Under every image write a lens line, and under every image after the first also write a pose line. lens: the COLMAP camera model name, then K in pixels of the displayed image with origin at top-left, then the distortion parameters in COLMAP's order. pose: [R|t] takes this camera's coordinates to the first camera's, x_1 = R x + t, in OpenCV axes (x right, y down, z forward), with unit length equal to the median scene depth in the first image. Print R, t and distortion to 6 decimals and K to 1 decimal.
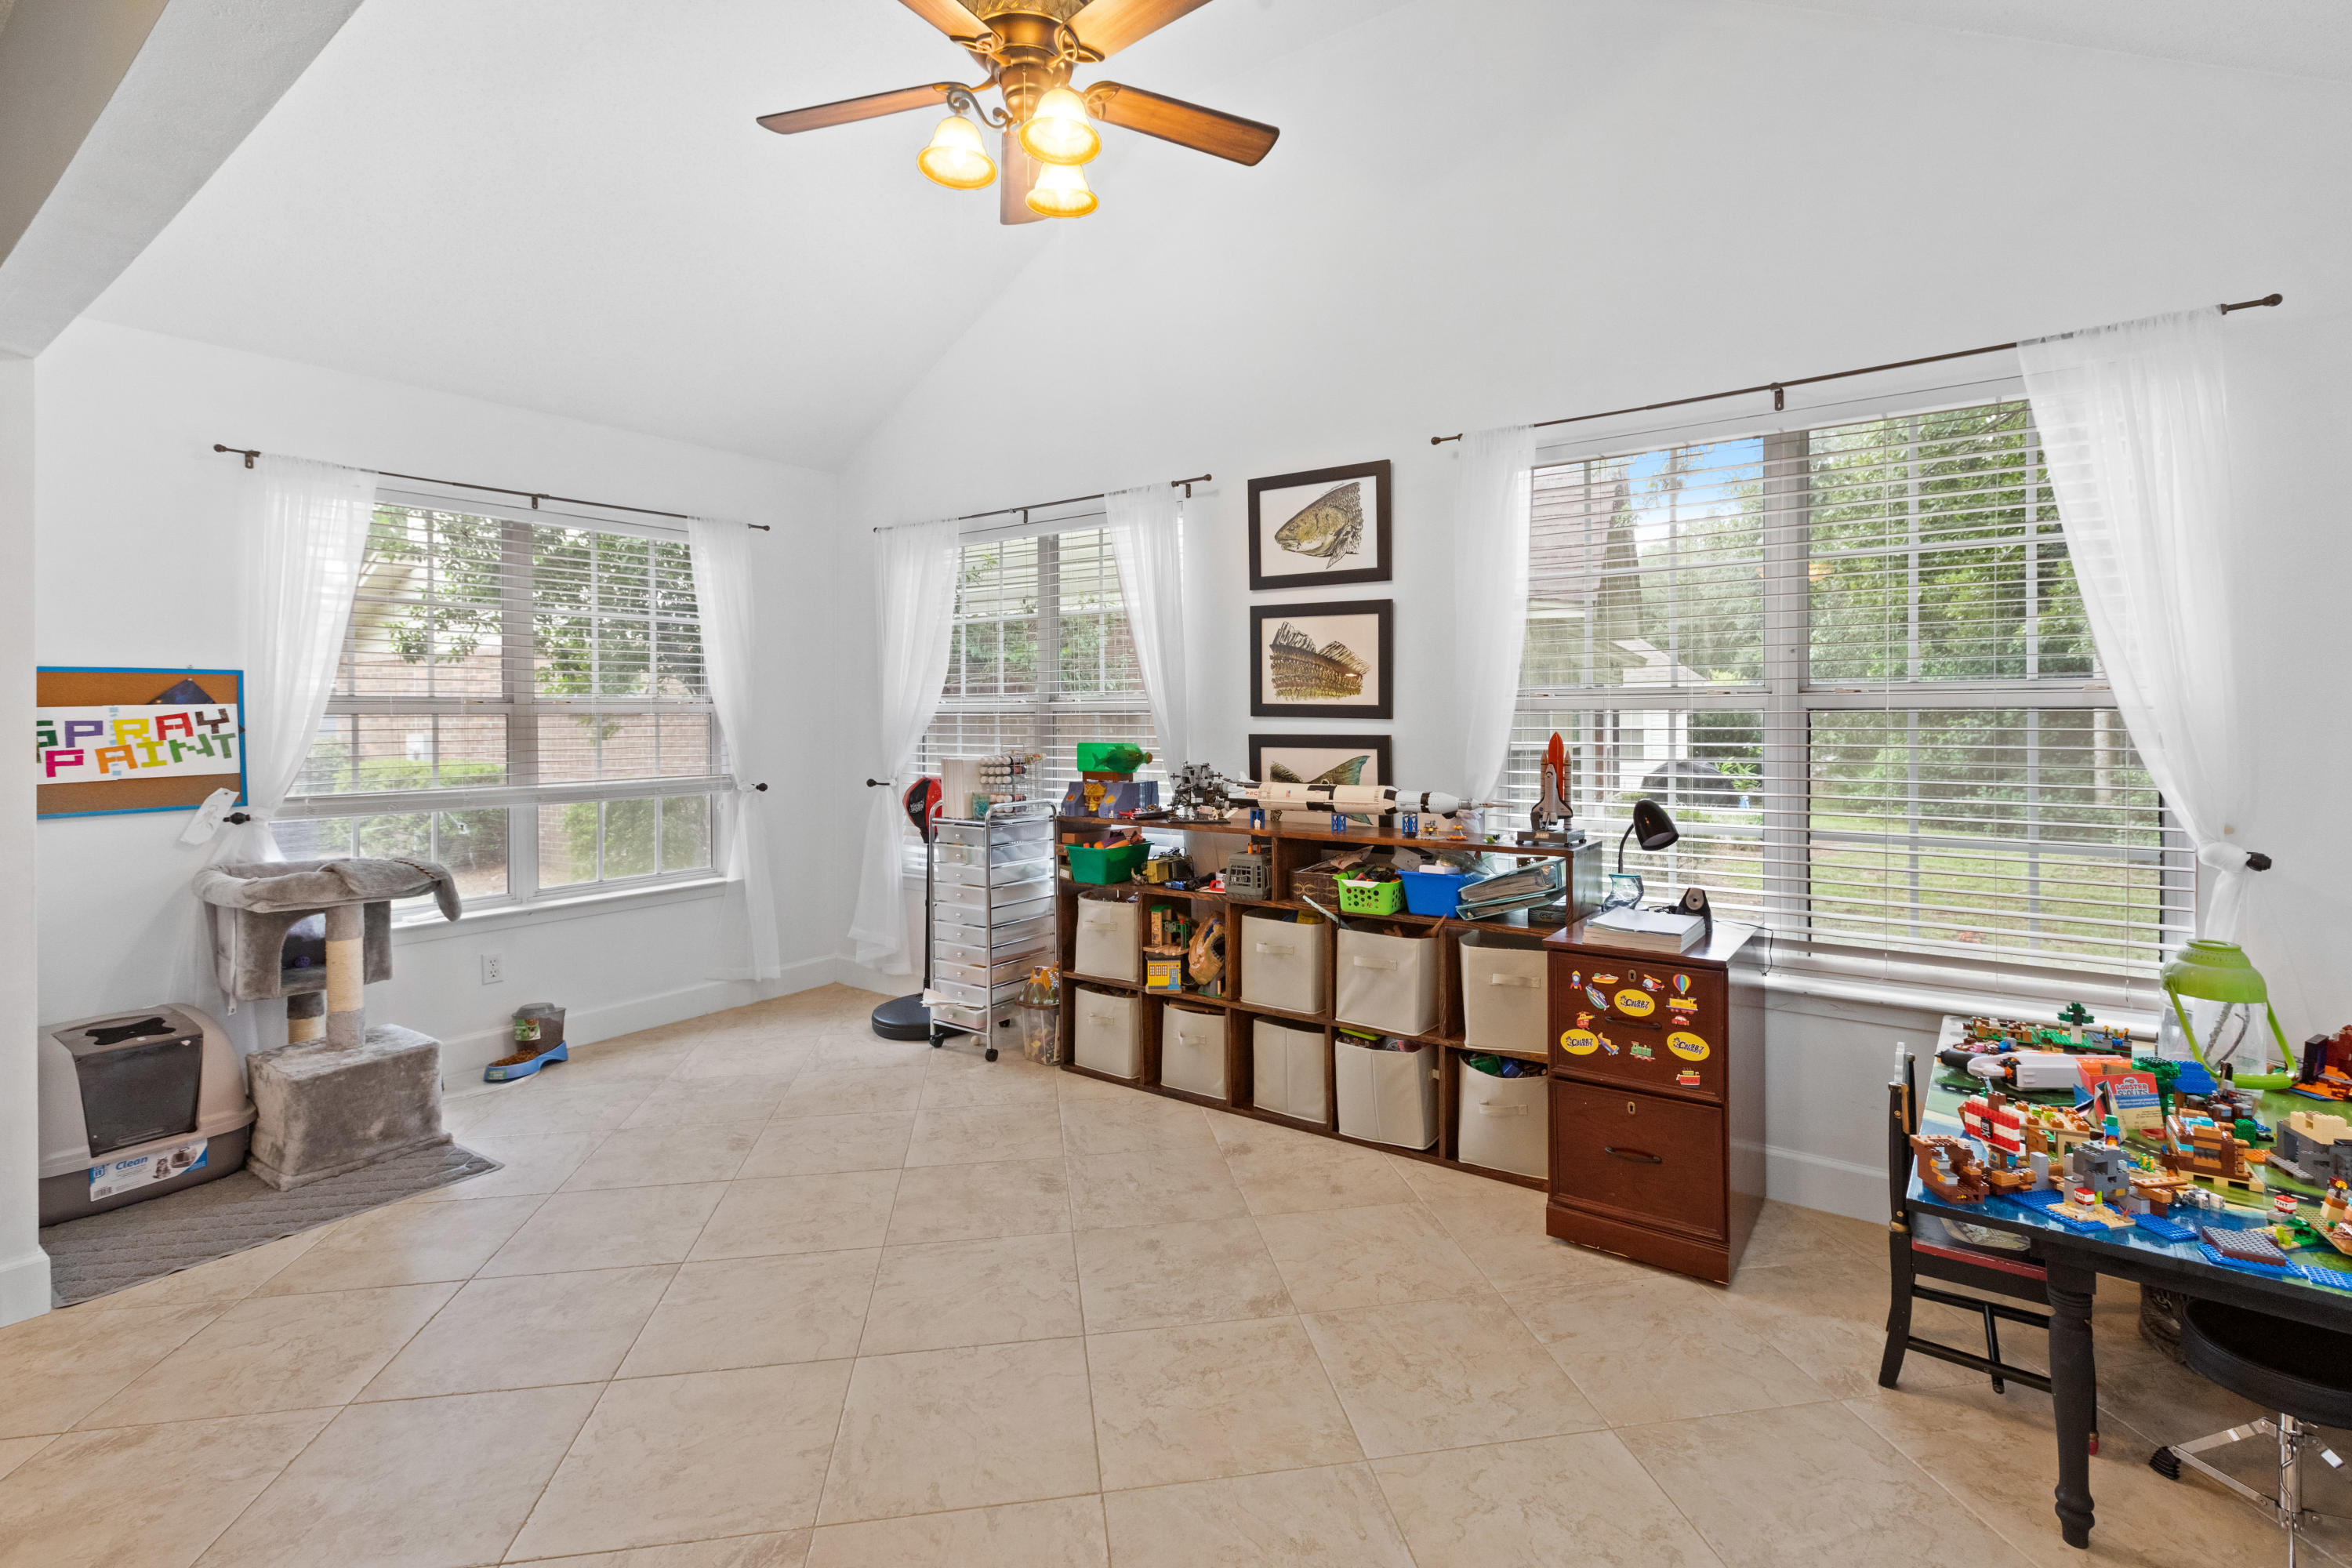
lens RADIAL K [[1077.1, 0, 1198.3], [0, 1077.1, 714.4], [0, 0, 1]] dist [-0.013719, -0.000363]
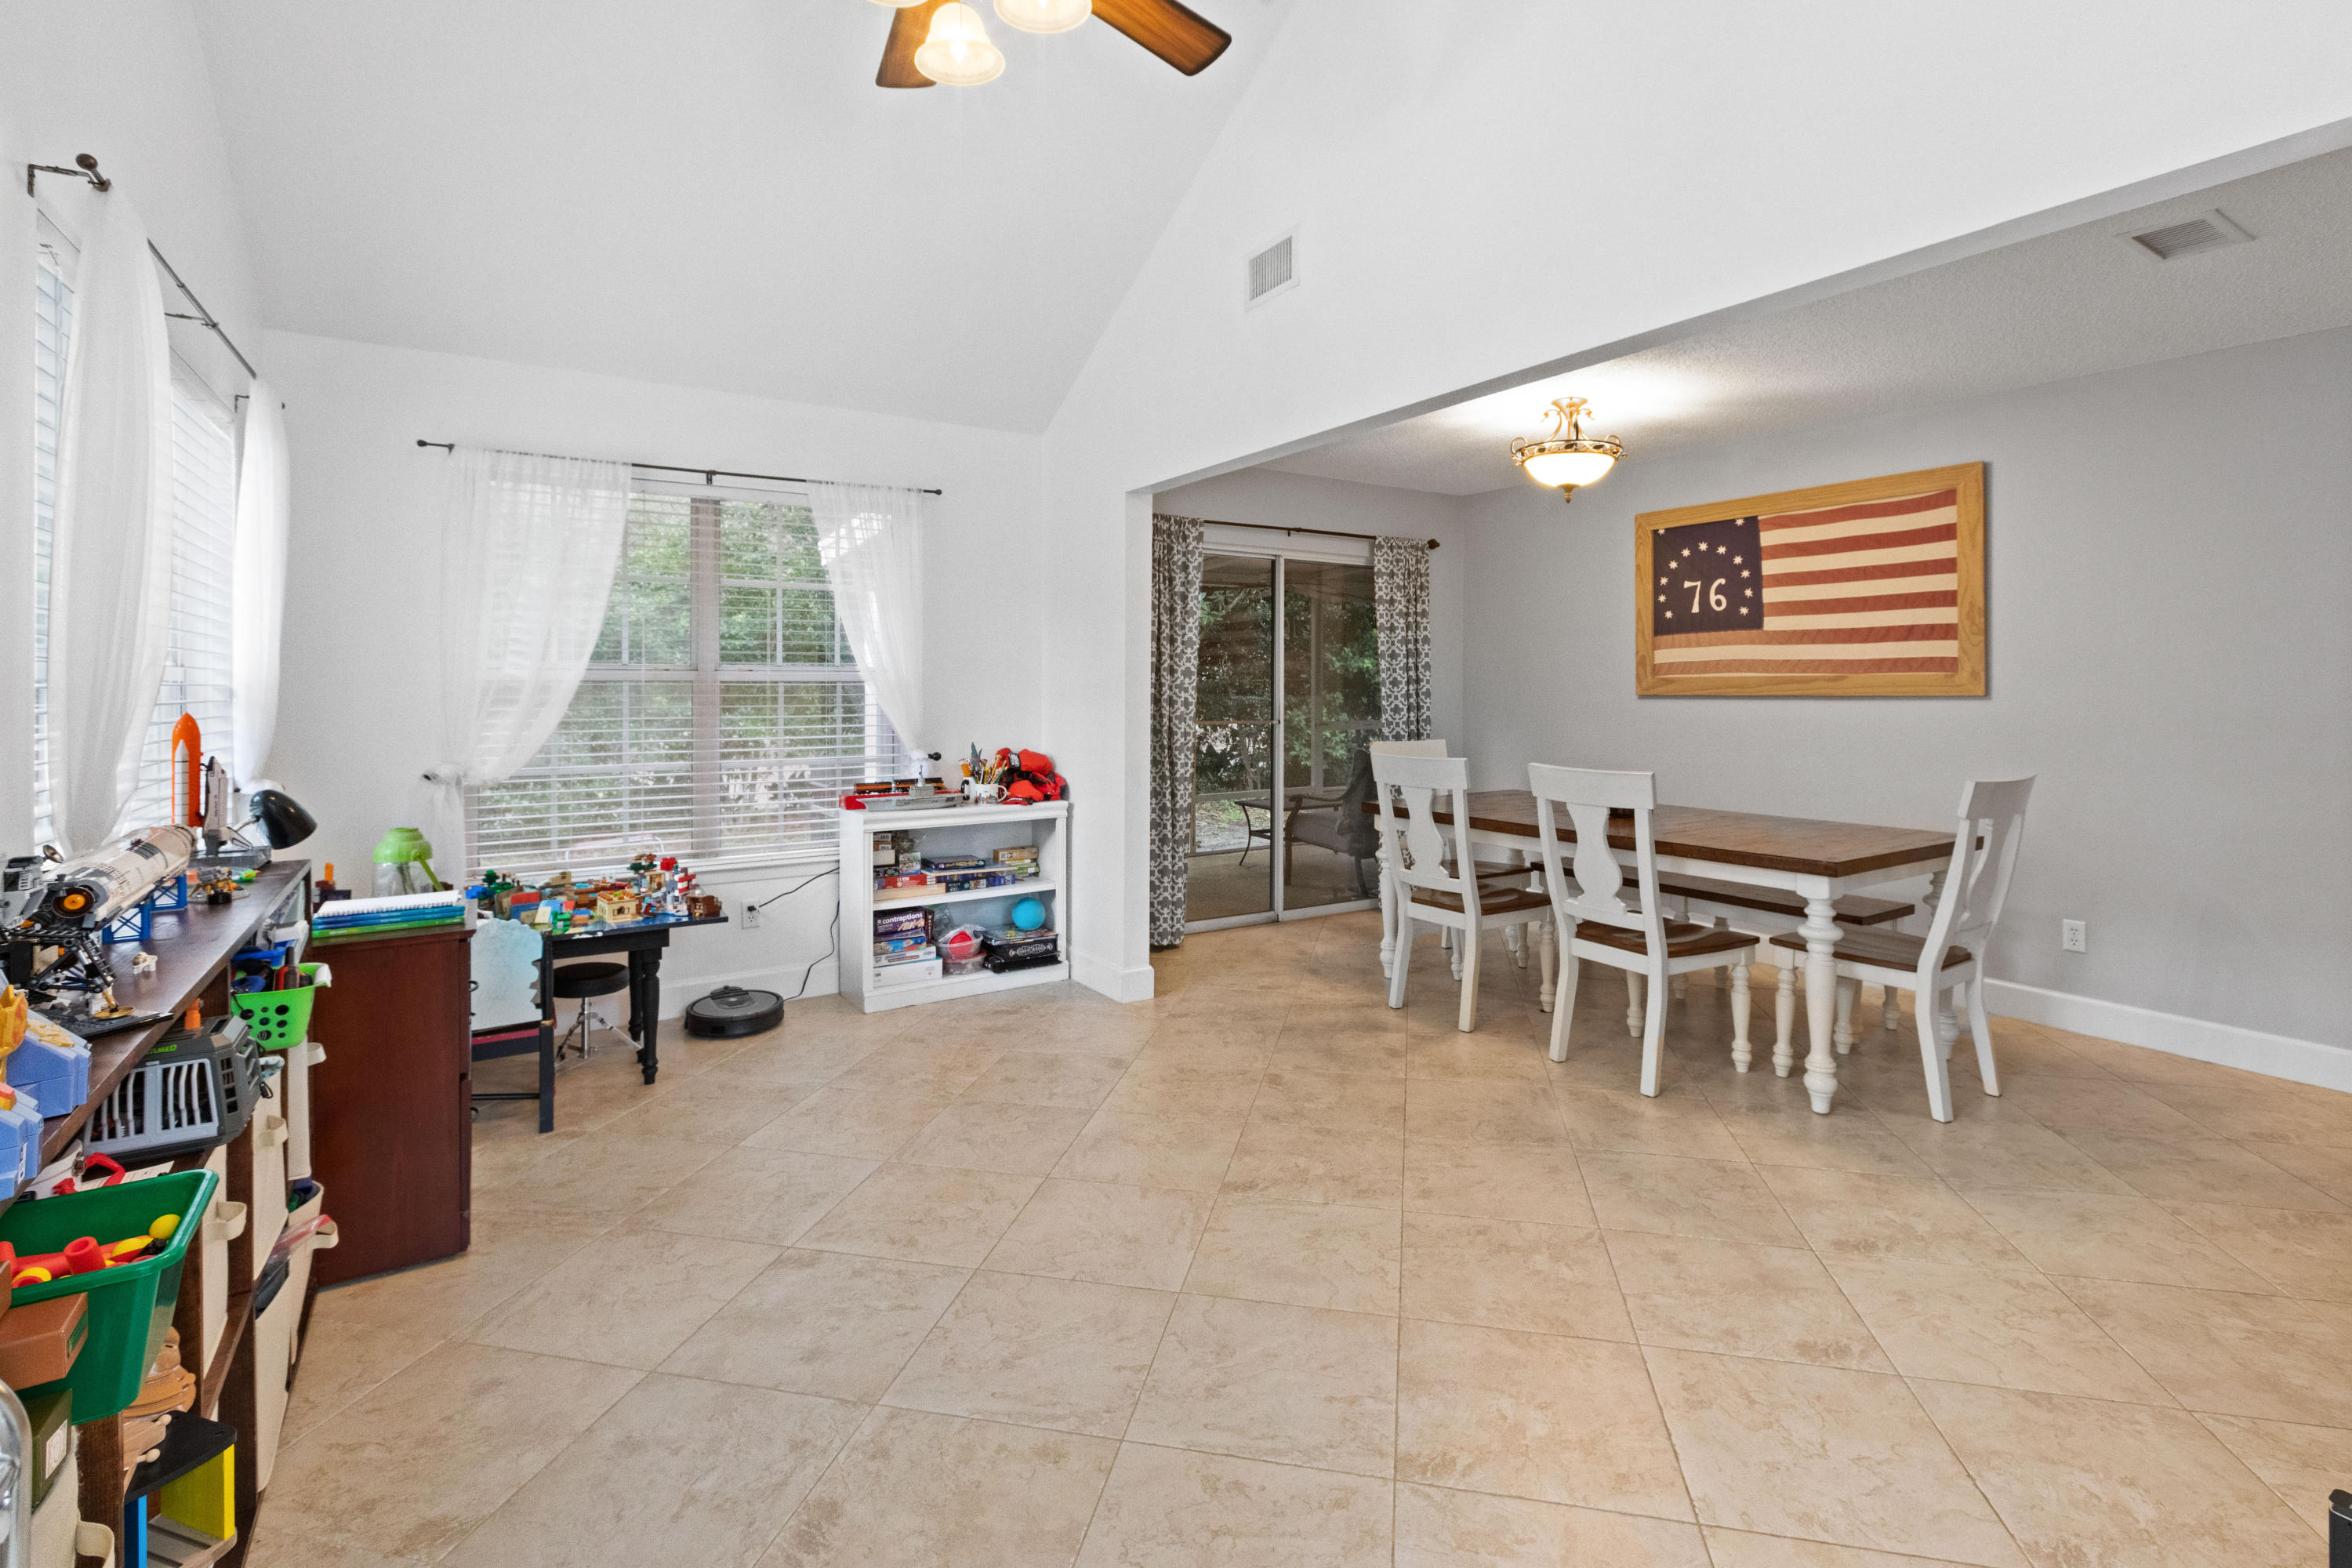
lens RADIAL K [[1081.4, 0, 1185.4], [0, 1081.4, 679.9], [0, 0, 1]] dist [-0.001592, -0.000839]
pose [[-0.929837, 0.002079, 0.367966, -0.447019], [0.000229, 0.999987, -0.005071, 0.000364], [-0.367972, -0.004631, -0.929825, 1.239150]]
